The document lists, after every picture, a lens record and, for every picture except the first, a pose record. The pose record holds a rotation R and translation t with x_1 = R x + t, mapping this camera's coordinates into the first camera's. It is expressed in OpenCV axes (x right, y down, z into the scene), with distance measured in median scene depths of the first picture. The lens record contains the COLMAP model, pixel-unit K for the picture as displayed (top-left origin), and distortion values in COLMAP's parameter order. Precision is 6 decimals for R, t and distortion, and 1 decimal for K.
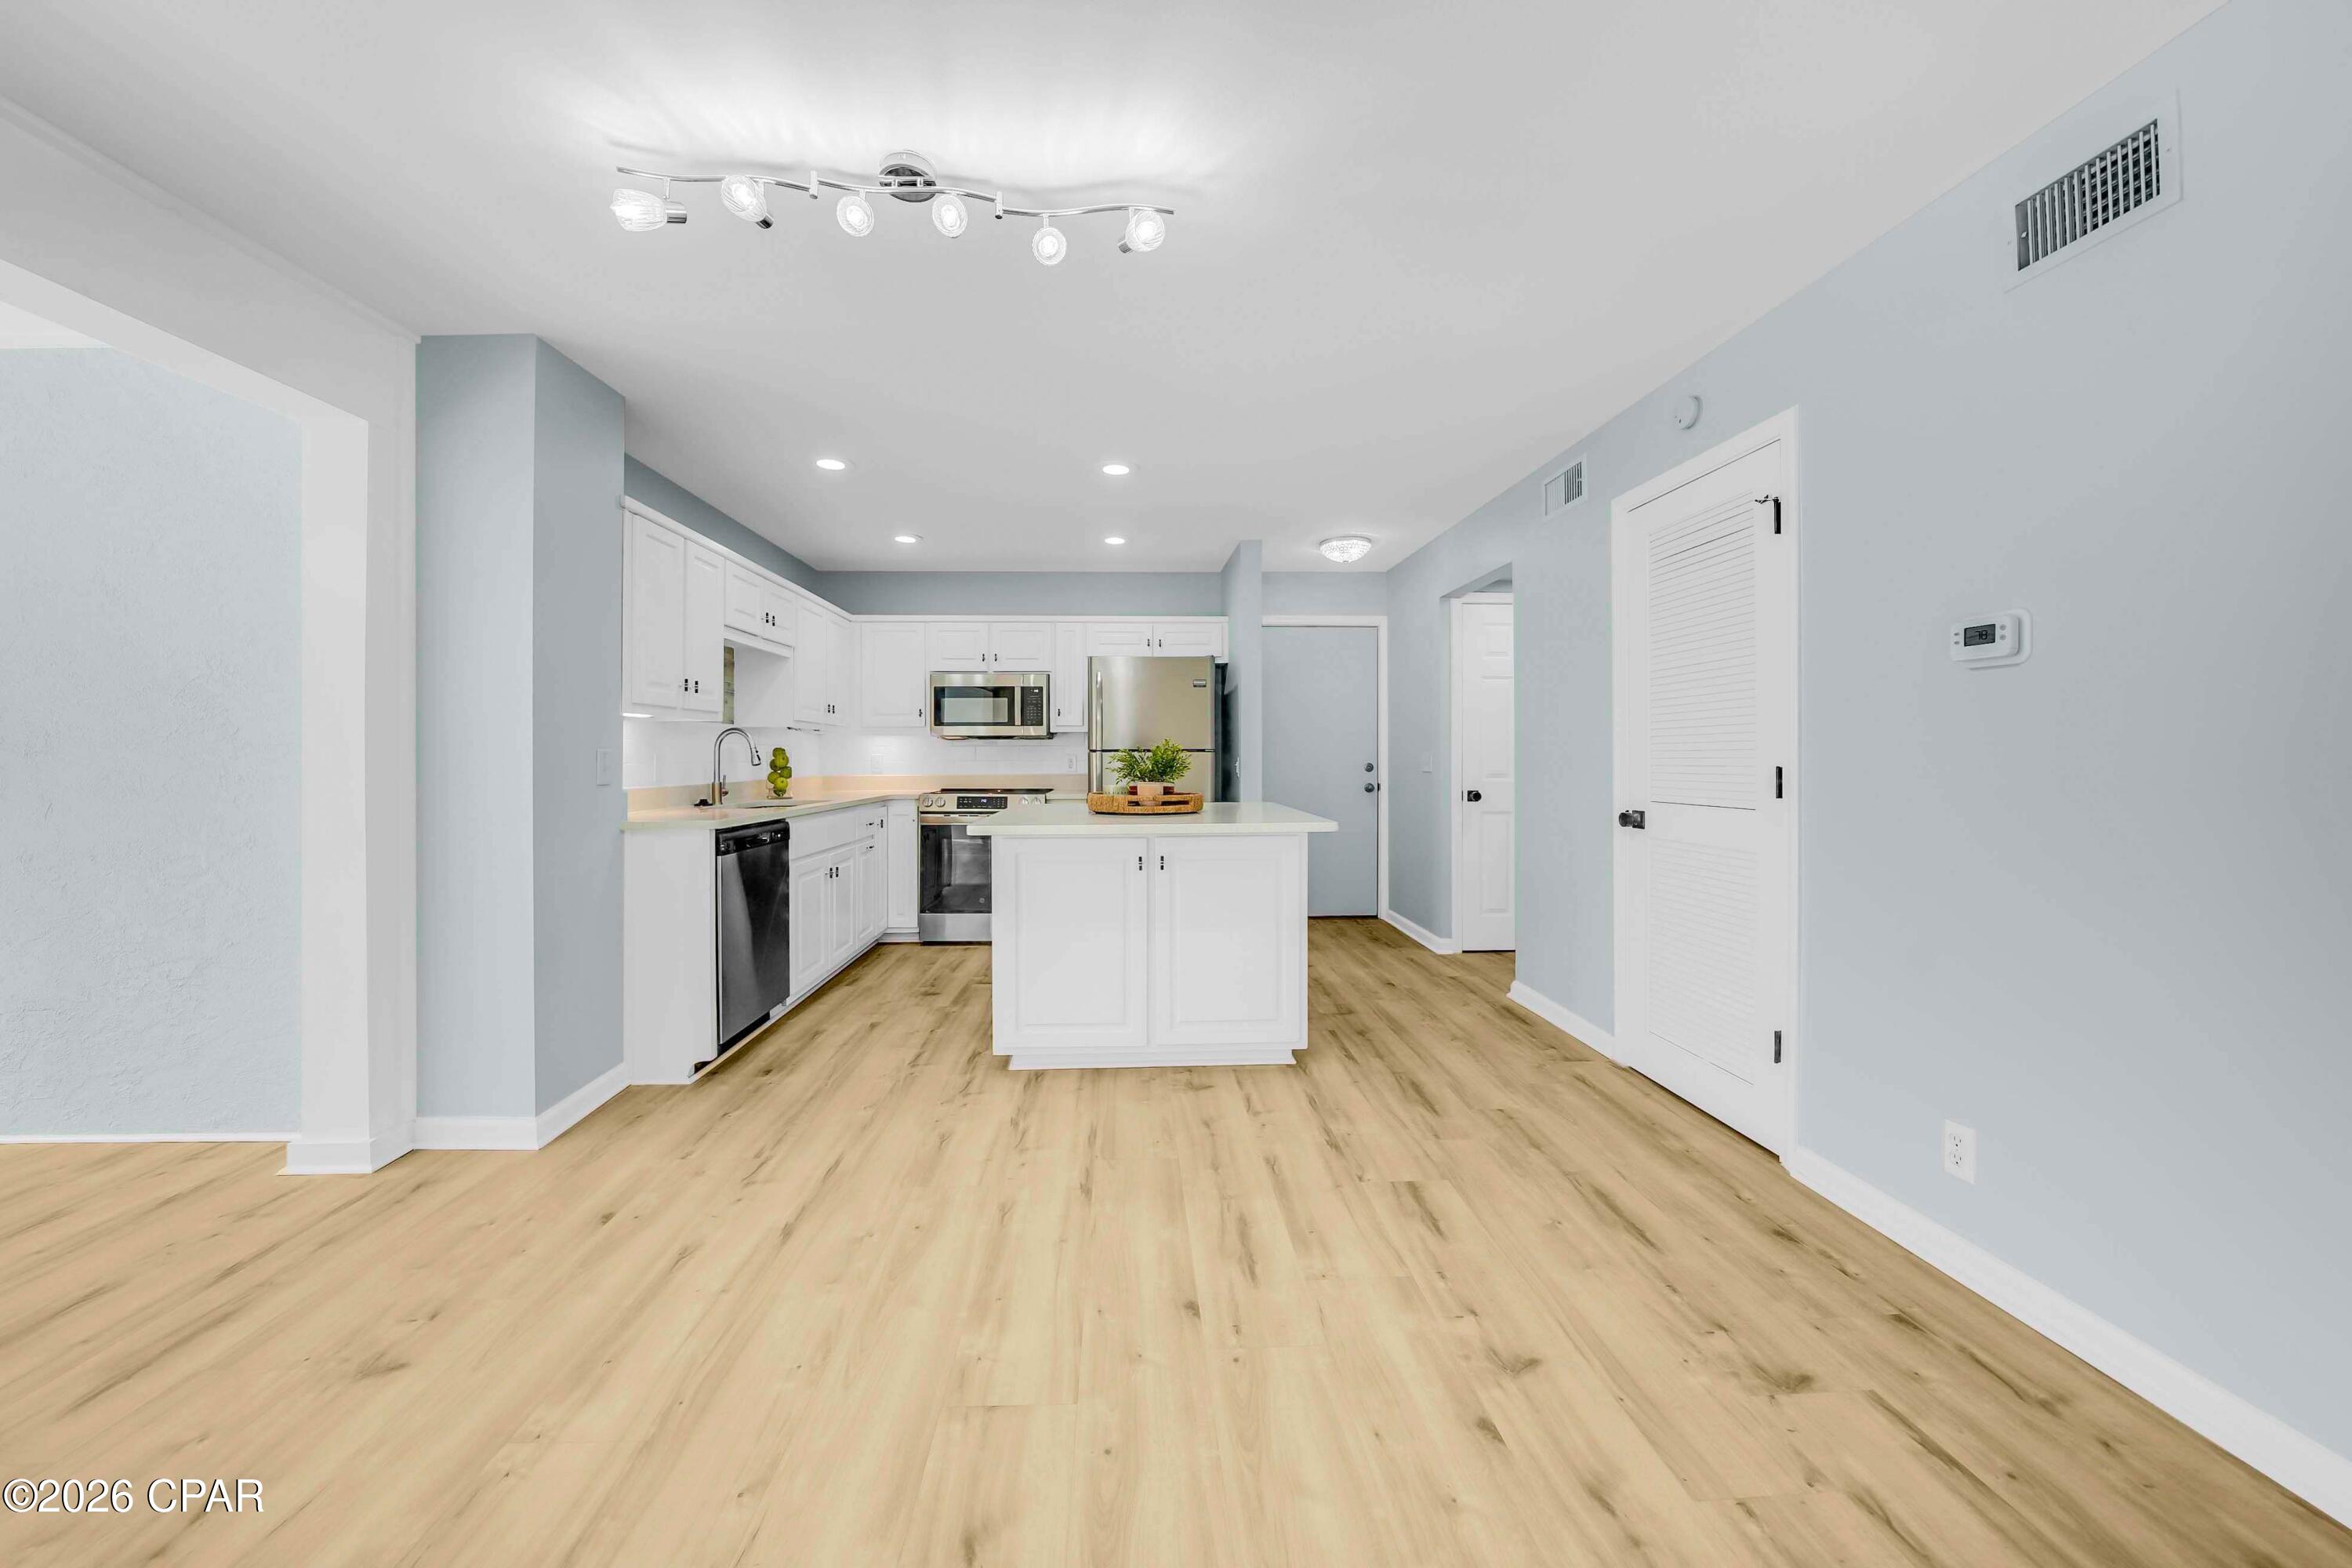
lens RADIAL K [[829.2, 0, 1154.2], [0, 829.2, 764.5], [0, 0, 1]] dist [-0.019468, 0.000129]
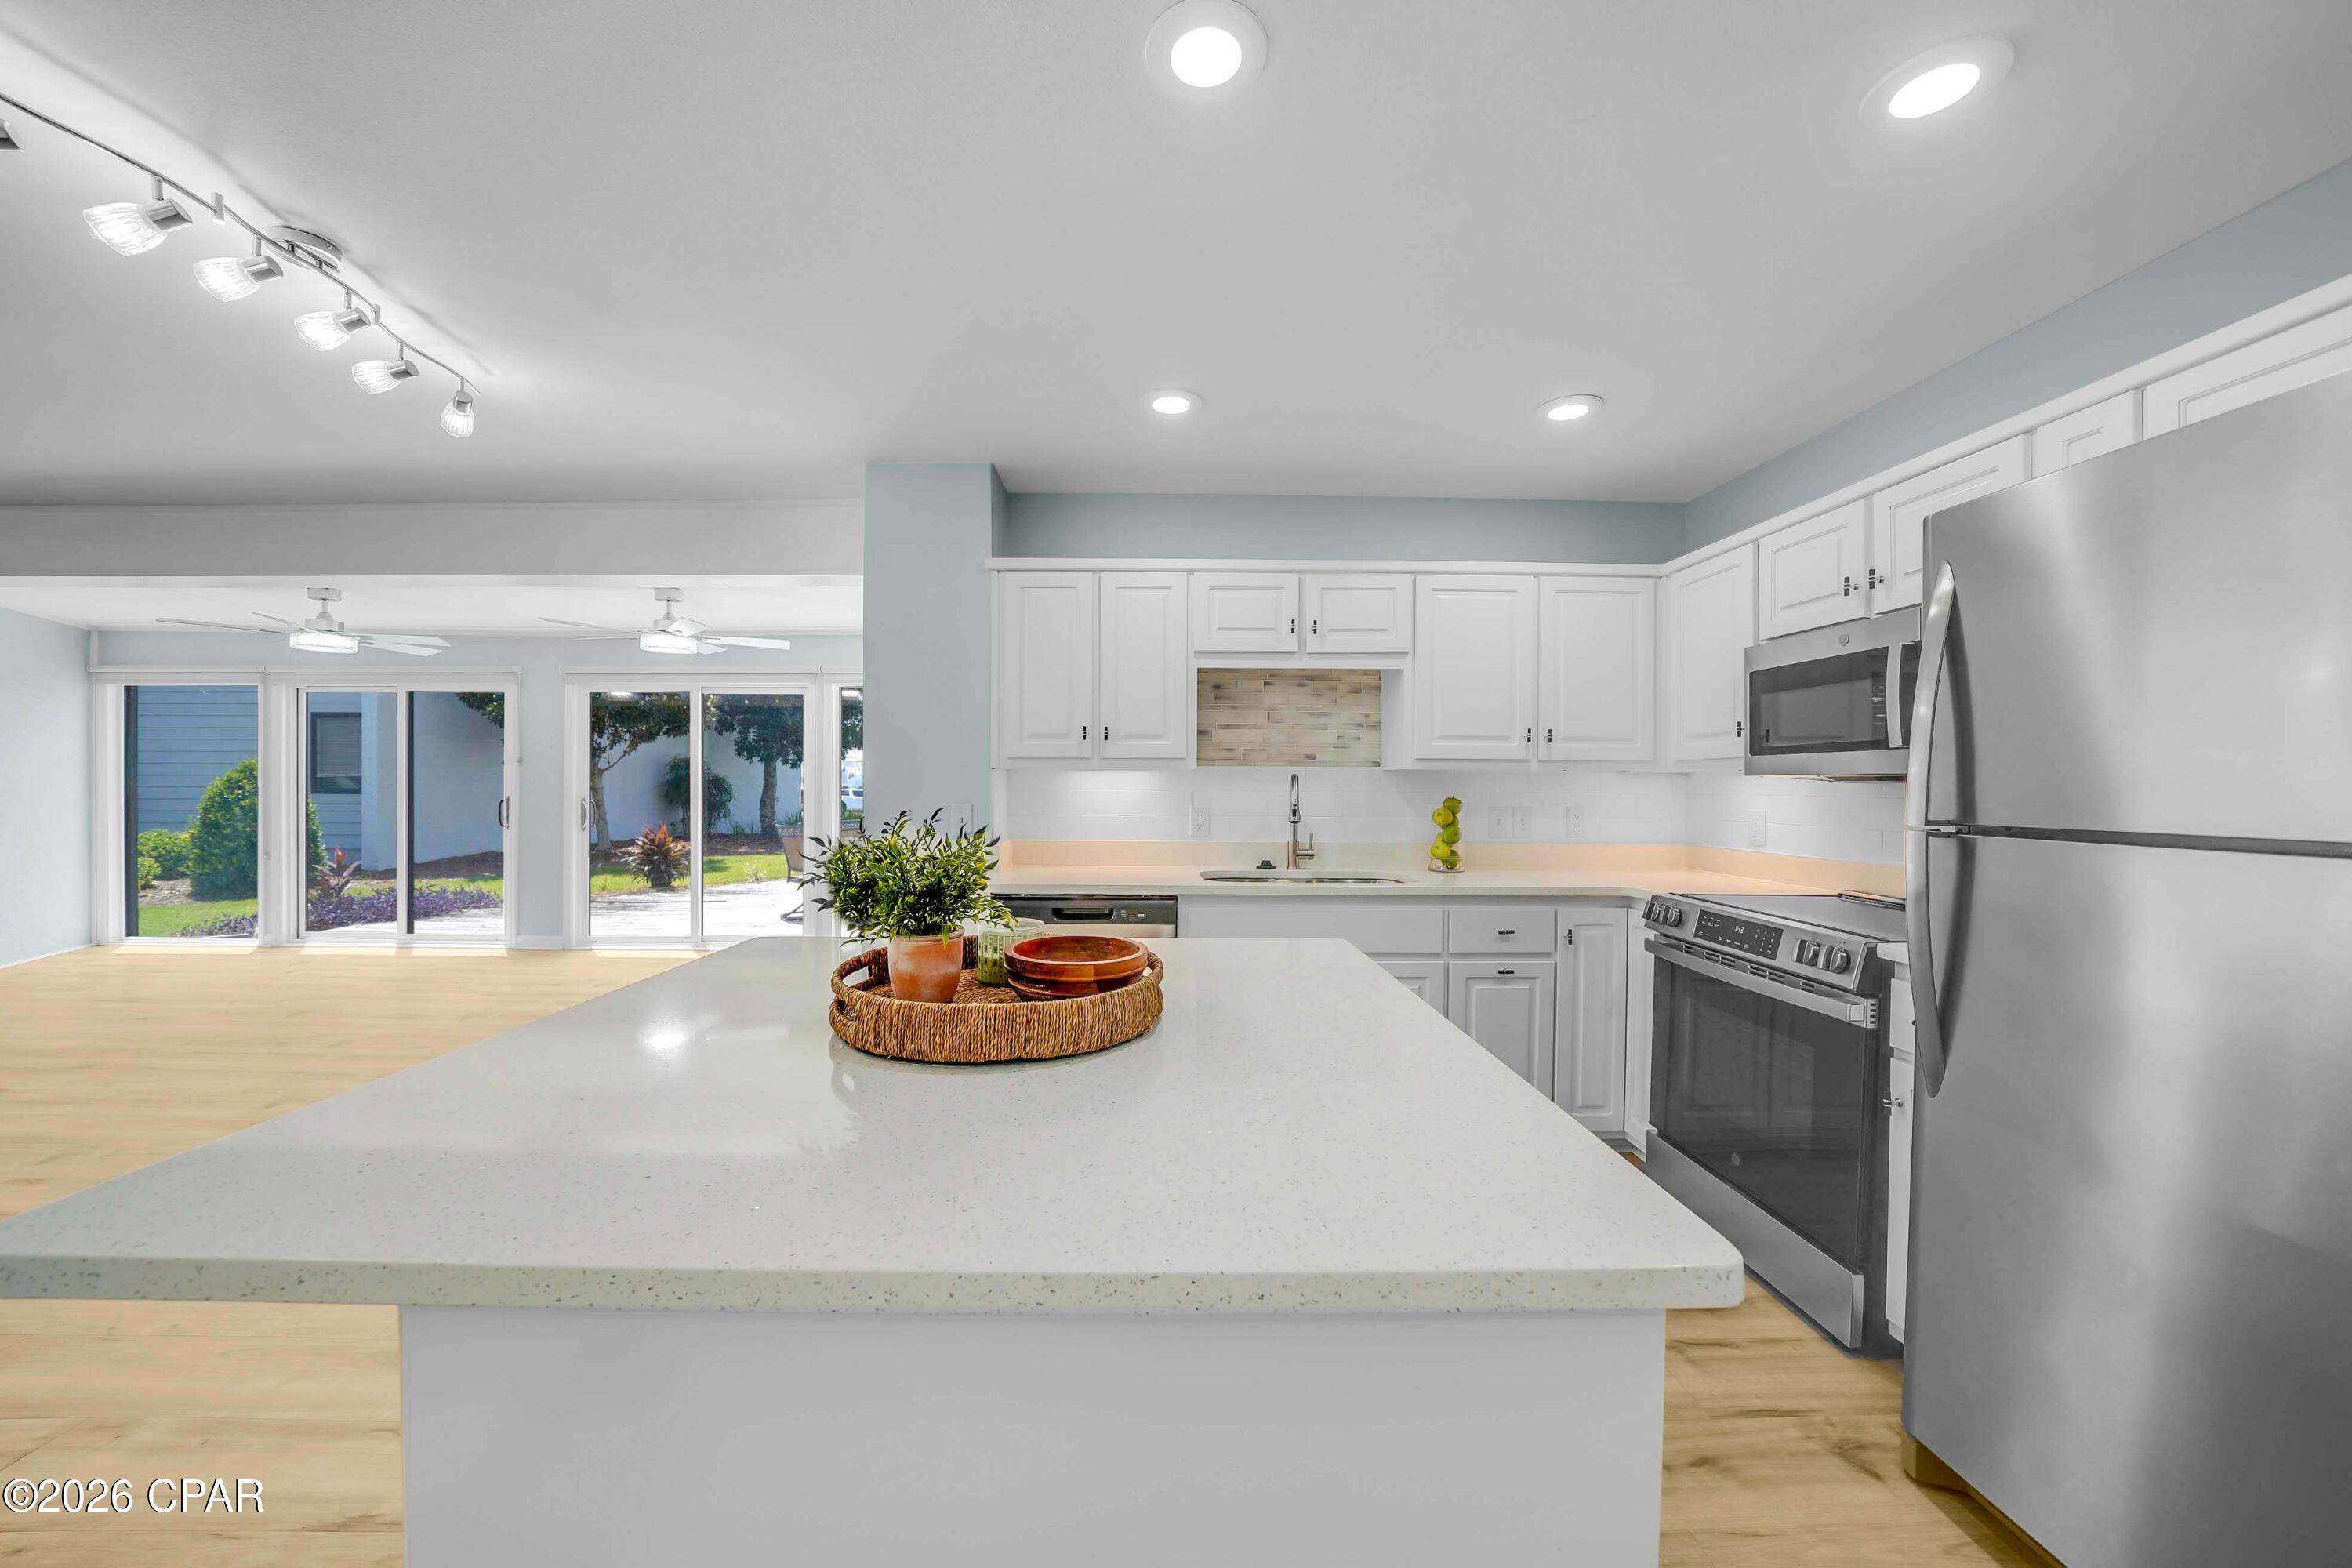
lens RADIAL K [[822.0, 0, 1153.2], [0, 822.0, 780.9], [0, 0, 1]] dist [-0.019387, 0.000126]
pose [[-0.031890, -0.000596, -0.999491, 0.283508], [-0.013624, 0.999907, -0.000162, -0.036414], [0.999399, 0.013612, -0.031895, 0.903297]]
